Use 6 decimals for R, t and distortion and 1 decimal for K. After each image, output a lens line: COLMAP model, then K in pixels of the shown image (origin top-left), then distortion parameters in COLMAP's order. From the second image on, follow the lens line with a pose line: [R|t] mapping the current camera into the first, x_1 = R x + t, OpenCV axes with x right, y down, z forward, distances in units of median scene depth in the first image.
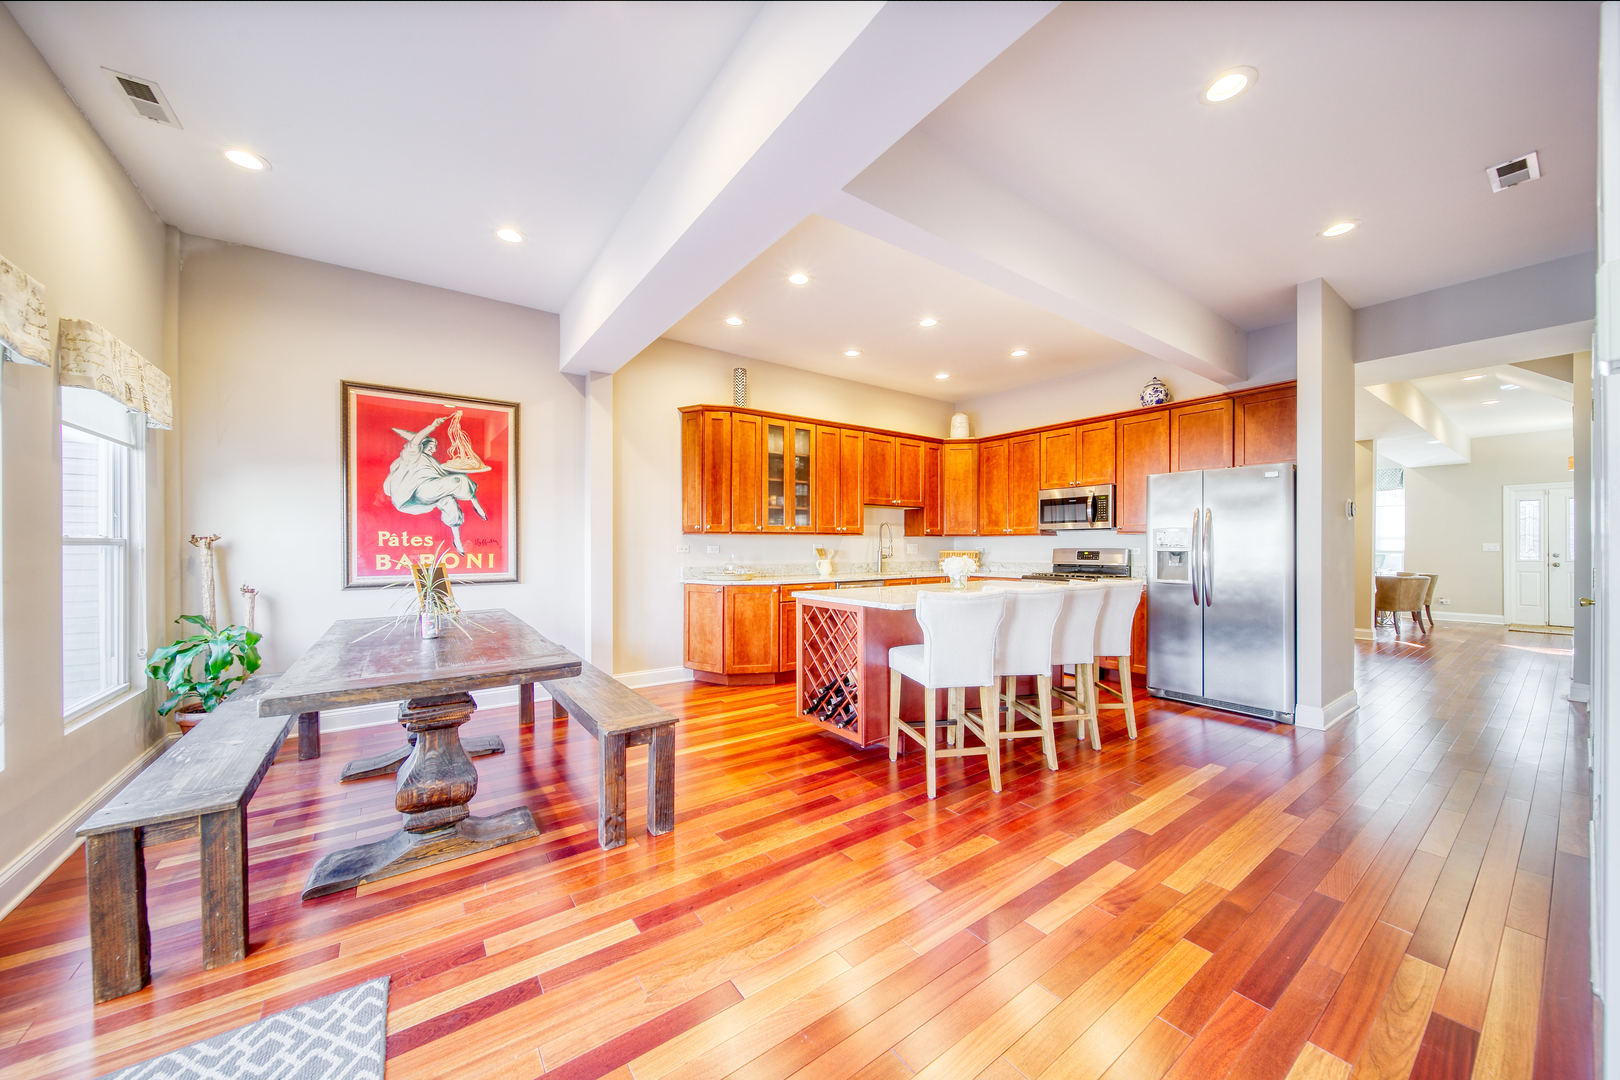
lens RADIAL K [[564.0, 0, 805.8], [0, 564.0, 547.2], [0, 0, 1]] dist [-0.001494, -0.001074]
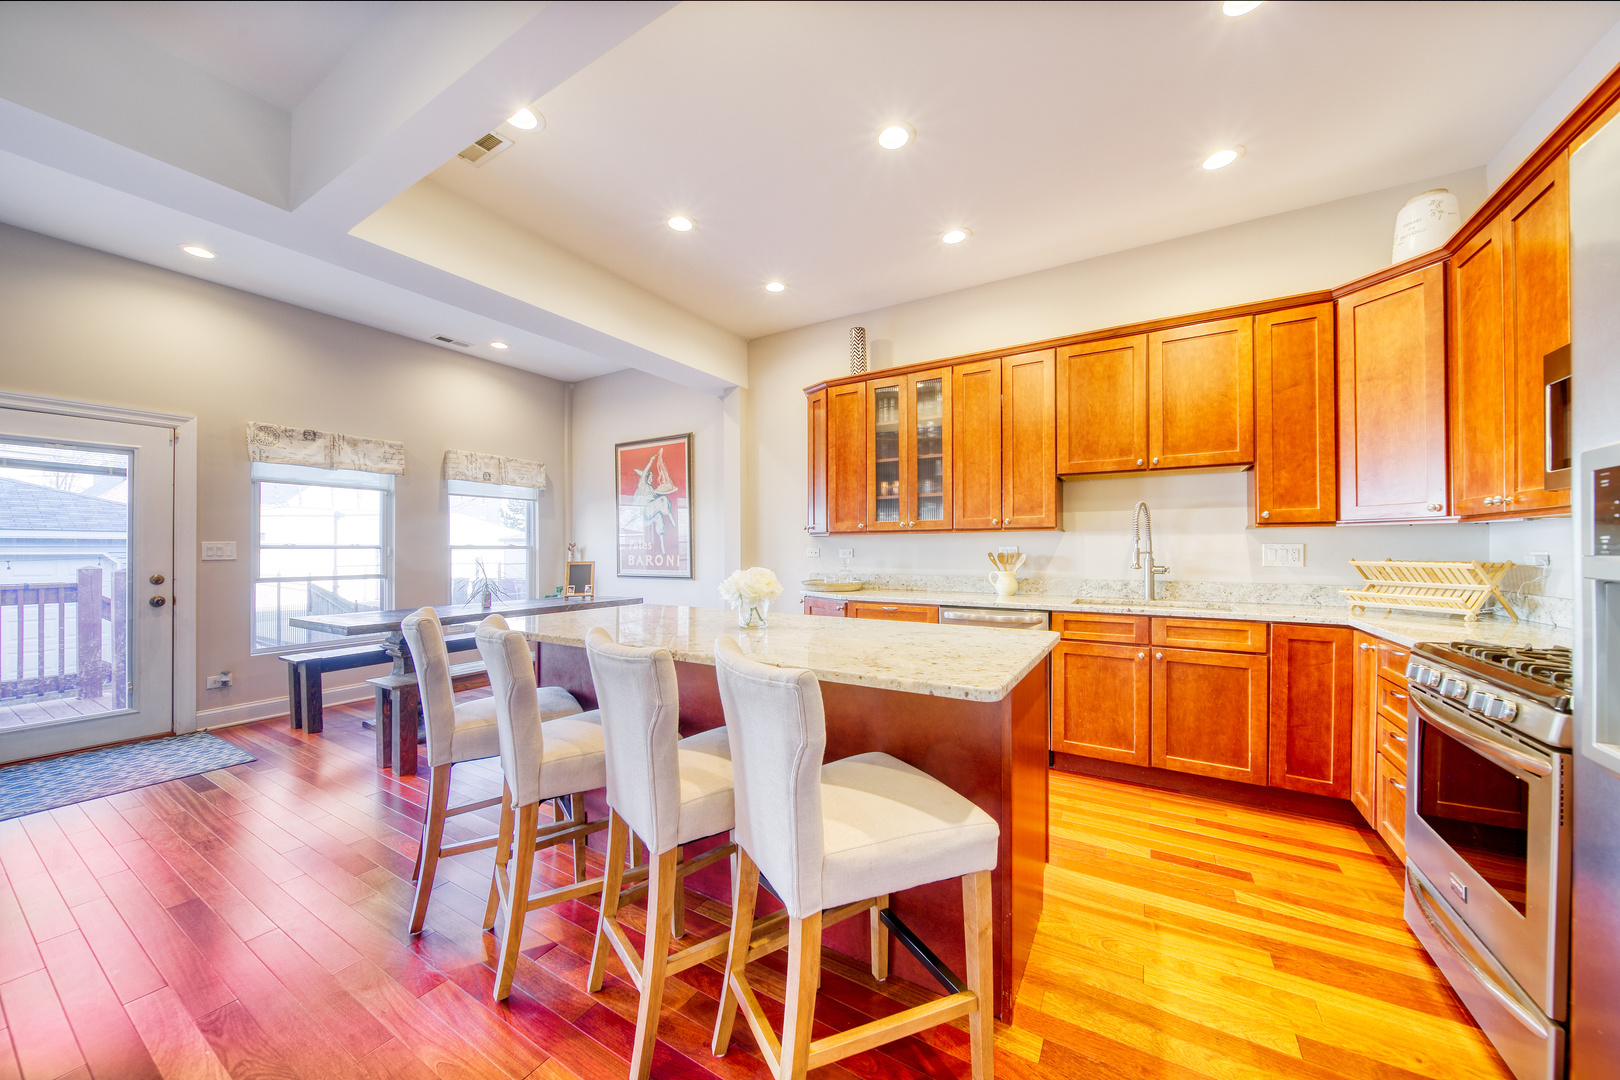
lens RADIAL K [[564.0, 0, 805.6], [0, 564.0, 548.2], [0, 0, 1]] dist [-0.001494, -0.001074]
pose [[0.394744, -0.001589, -0.918790, 0.600625], [-0.001793, 0.999995, -0.002500, -0.001512], [0.918789, 0.002634, 0.394740, 0.625753]]
